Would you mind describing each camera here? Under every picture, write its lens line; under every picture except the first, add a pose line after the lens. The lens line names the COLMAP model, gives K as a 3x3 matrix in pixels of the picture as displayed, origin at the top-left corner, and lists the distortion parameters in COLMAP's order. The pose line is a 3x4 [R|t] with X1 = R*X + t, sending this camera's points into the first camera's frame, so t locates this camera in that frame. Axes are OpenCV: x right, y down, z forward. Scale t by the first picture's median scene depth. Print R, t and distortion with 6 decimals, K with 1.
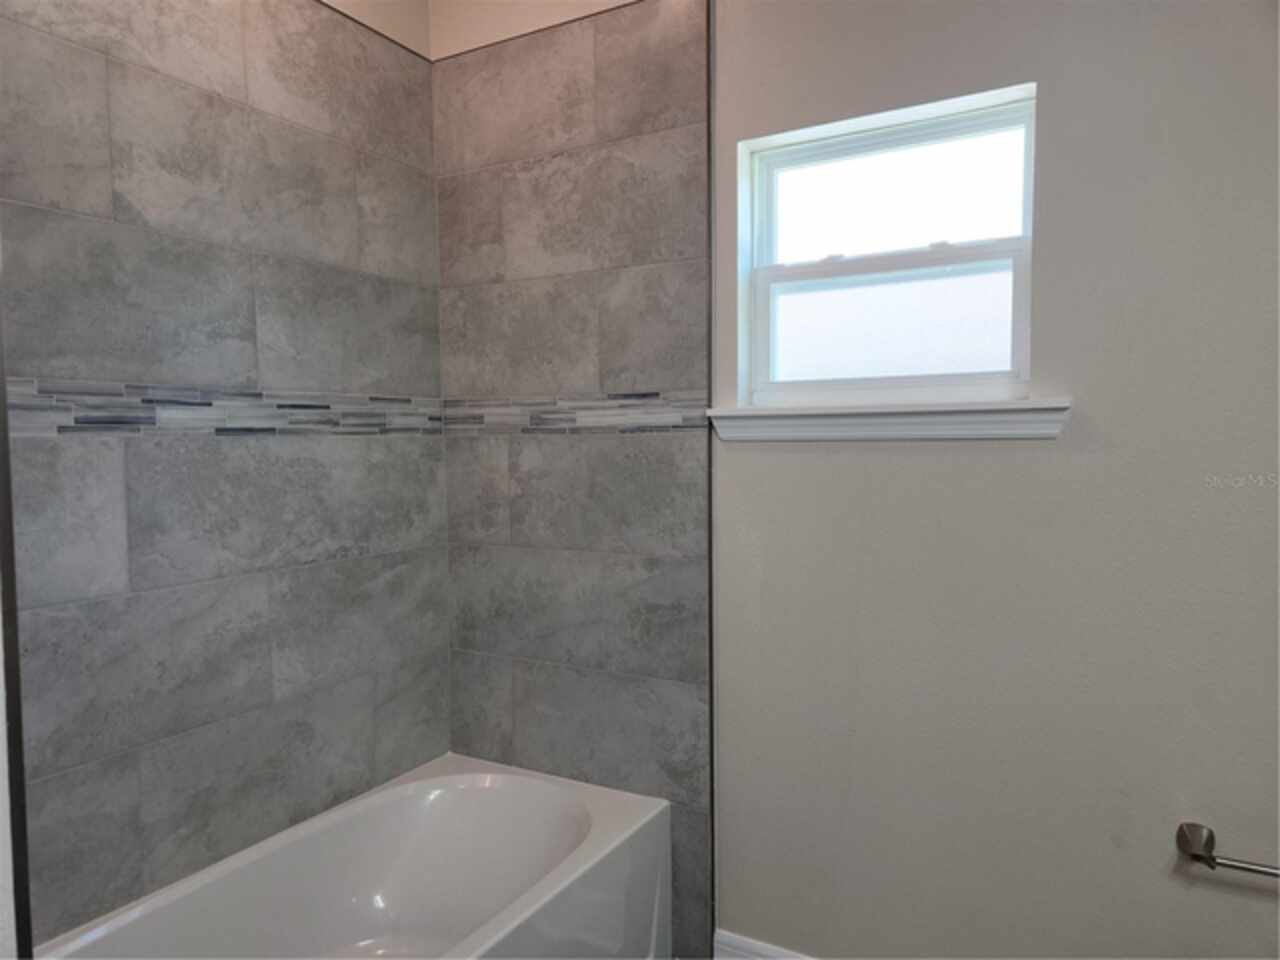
lens RADIAL K [[859.5, 0, 635.0], [0, 859.5, 483.2], [0, 0, 1]] dist [0.031374, -0.001738]
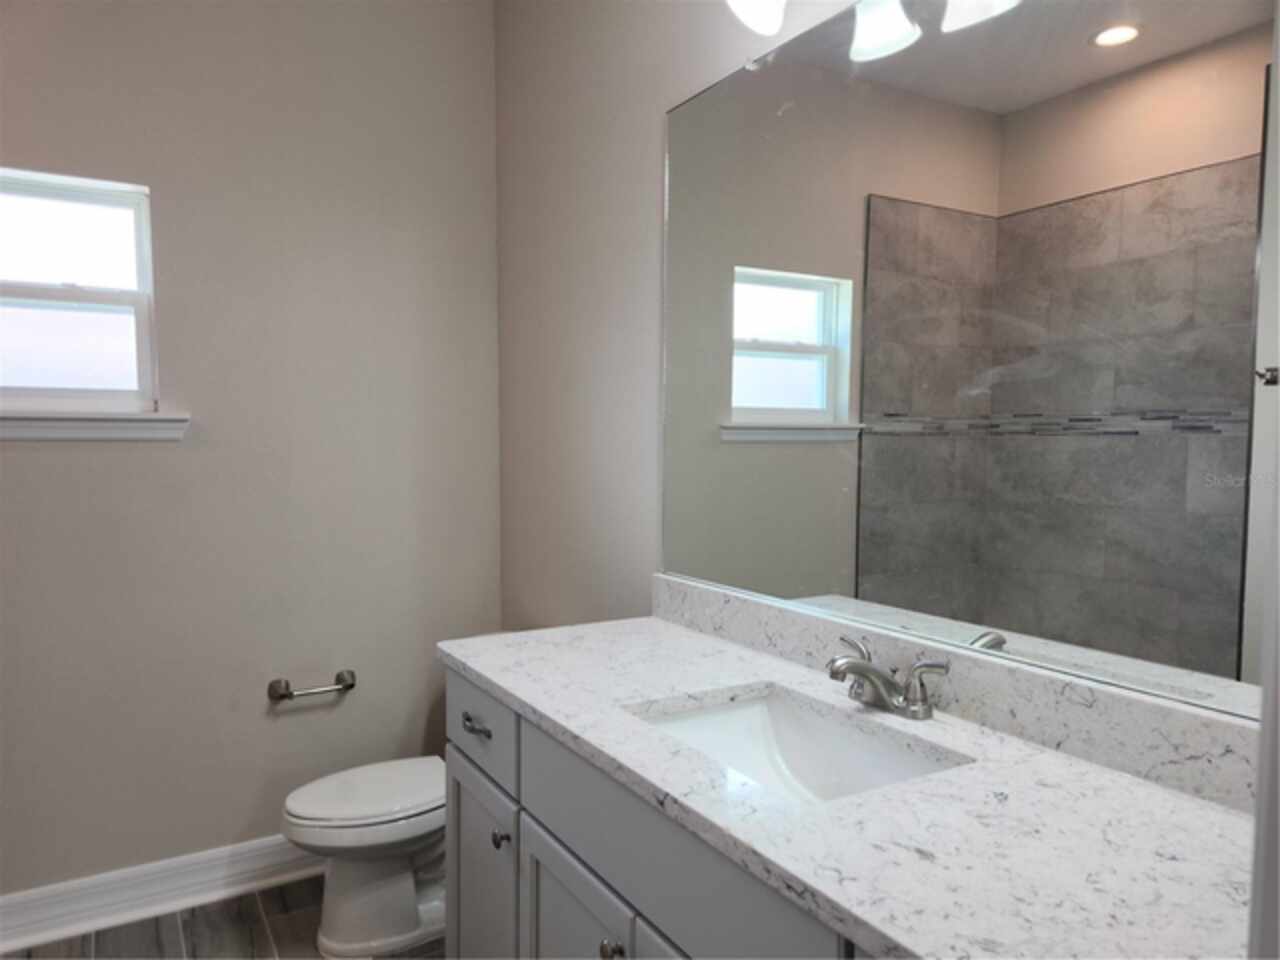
lens RADIAL K [[859.5, 0, 637.2], [0, 859.5, 484.5], [0, 0, 1]] dist [0.031374, -0.001738]
pose [[0.480680, -0.034302, 0.876225, -0.410072], [0.046199, 0.998838, 0.013758, 0.036167], [-0.875678, 0.033867, 0.481706, -0.348127]]
